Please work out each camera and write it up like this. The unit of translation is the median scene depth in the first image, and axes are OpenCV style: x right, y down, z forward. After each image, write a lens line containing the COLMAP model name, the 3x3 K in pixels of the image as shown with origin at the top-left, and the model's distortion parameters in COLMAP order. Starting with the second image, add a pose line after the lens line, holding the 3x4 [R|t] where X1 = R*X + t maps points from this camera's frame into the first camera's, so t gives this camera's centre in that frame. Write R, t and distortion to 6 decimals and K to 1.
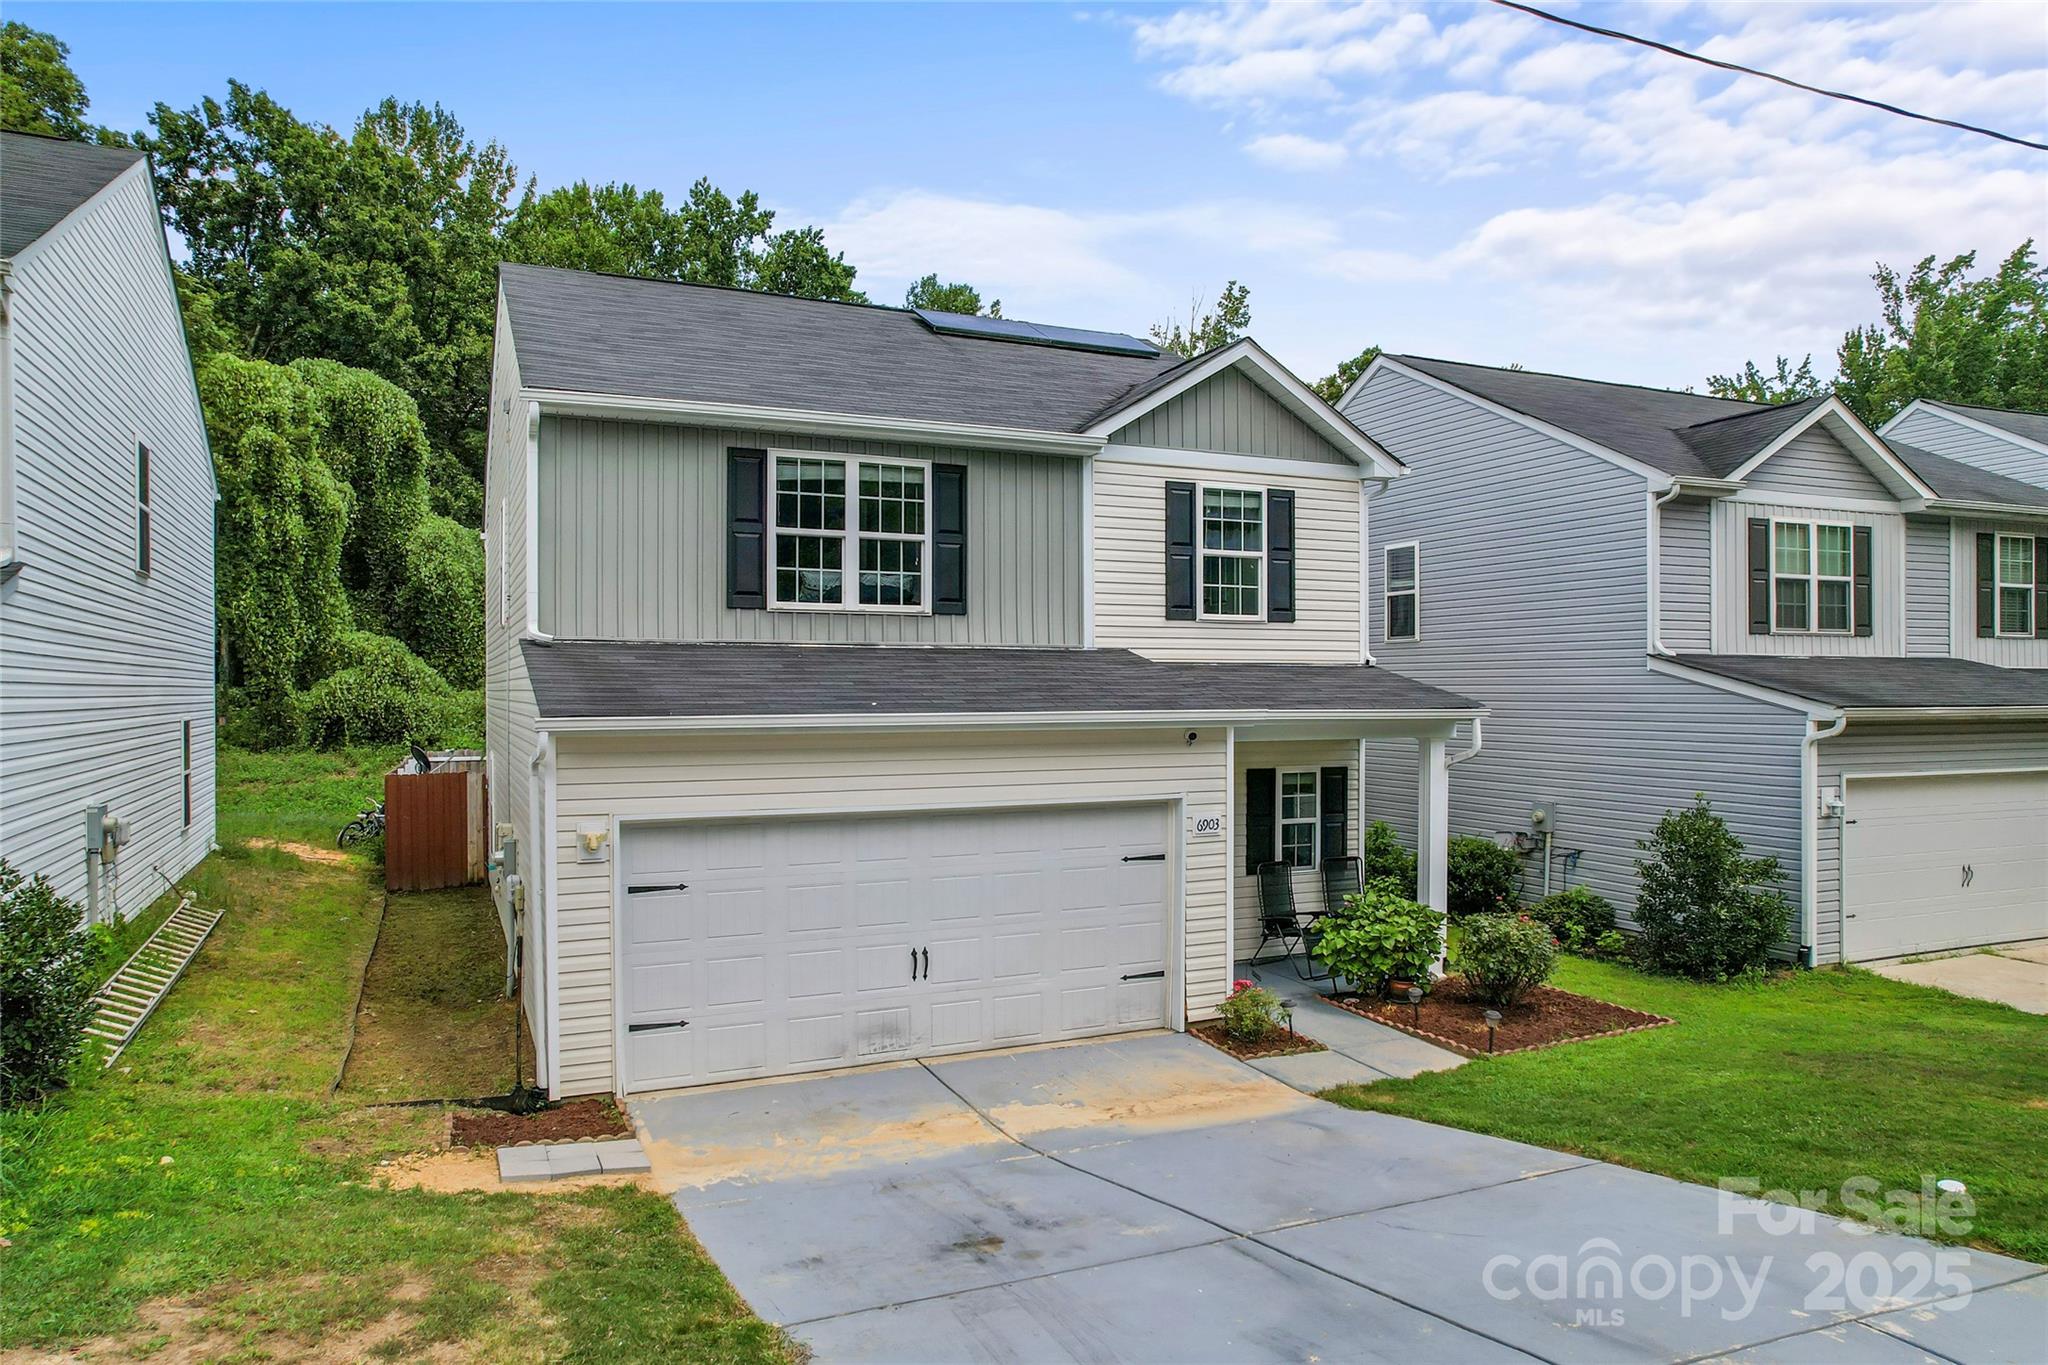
lens RADIAL K [[1313.8, 0, 1029.4], [0, 1313.8, 687.1], [0, 0, 1]] dist [-0.087531, 0.081955]
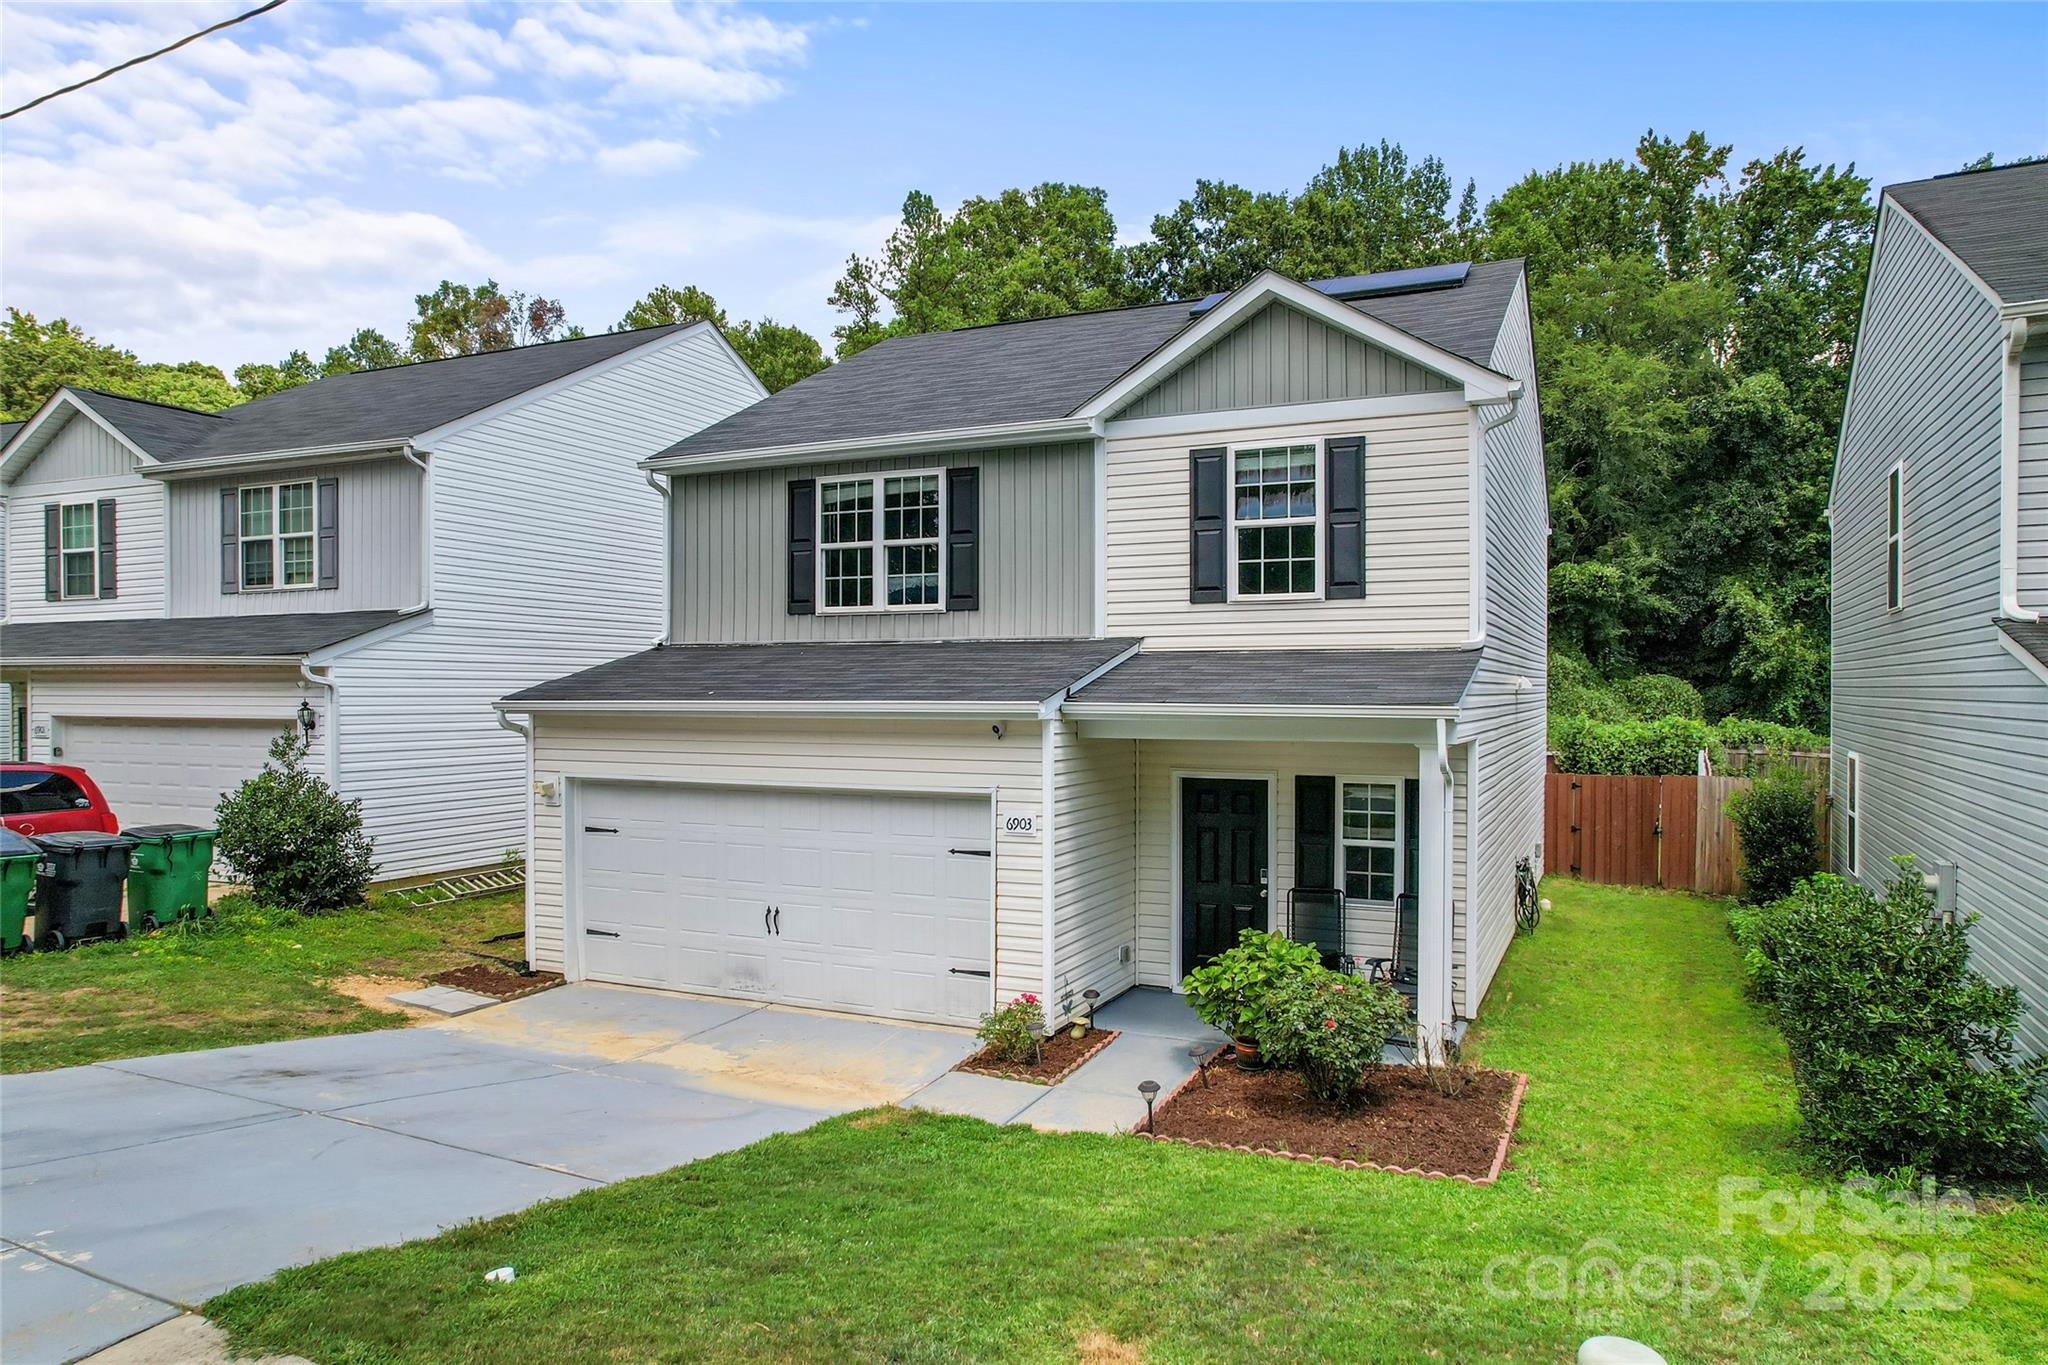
lens RADIAL K [[1313.8, 0, 1029.4], [0, 1313.8, 687.1], [0, 0, 1]] dist [-0.087531, 0.081955]
pose [[0.649067, -0.000671, -0.760731, 0.727713], [0.000819, 1.000000, -0.000182, 0.005978], [0.760731, -0.000505, 0.649068, 0.335786]]
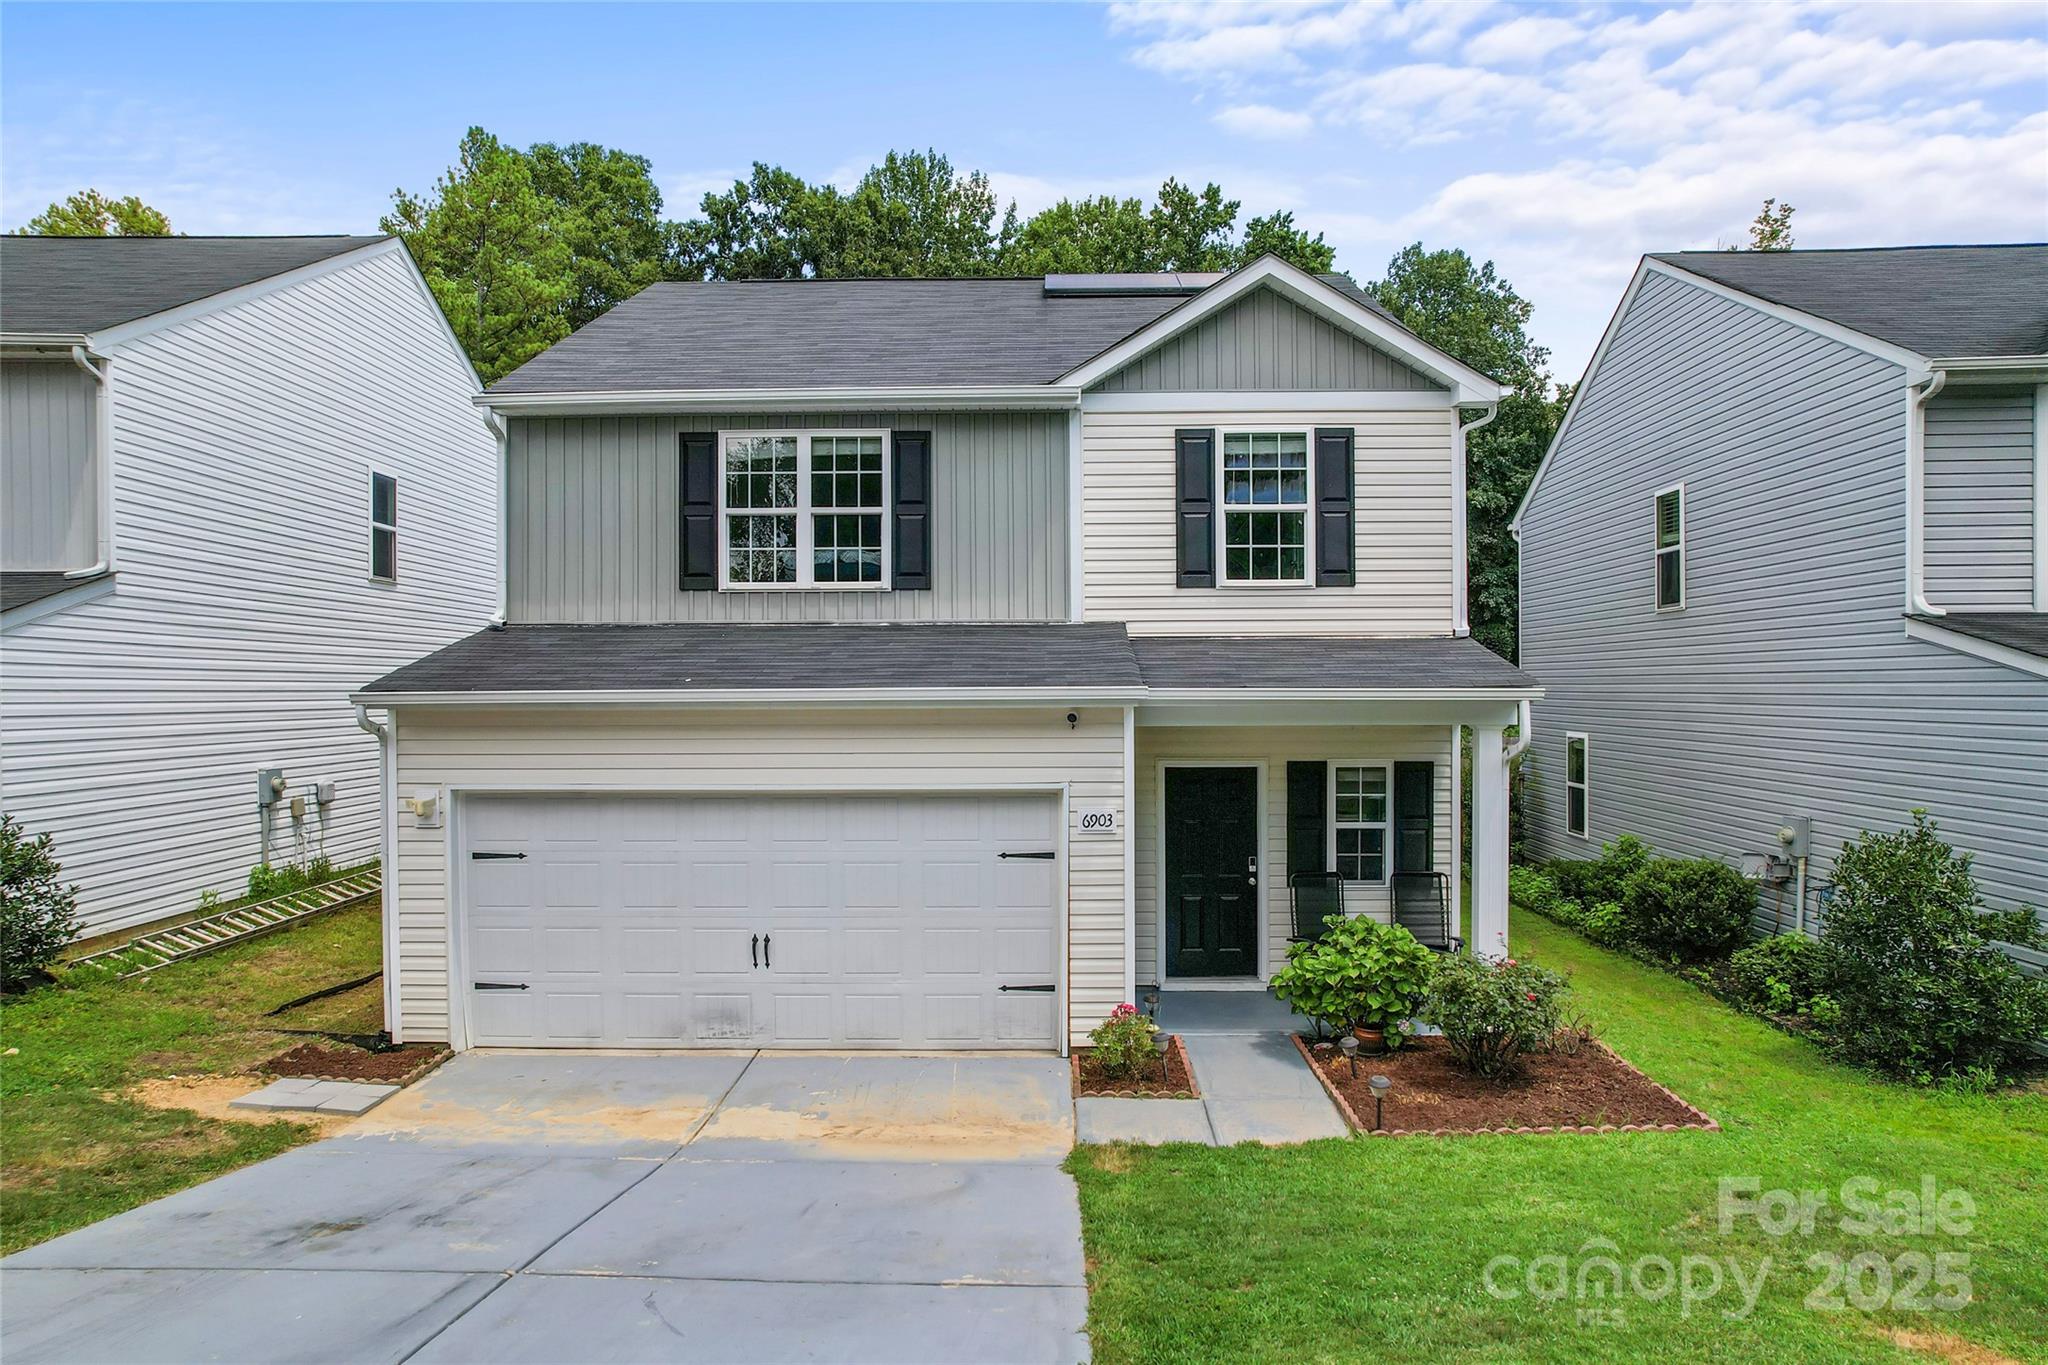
lens RADIAL K [[1313.8, 0, 1029.4], [0, 1313.8, 687.1], [0, 0, 1]] dist [-0.087531, 0.081955]
pose [[0.901538, -0.003924, -0.432682, 0.399128], [0.004695, 0.999989, 0.000713, 0.013851], [0.432675, -0.002674, 0.901546, 0.172273]]
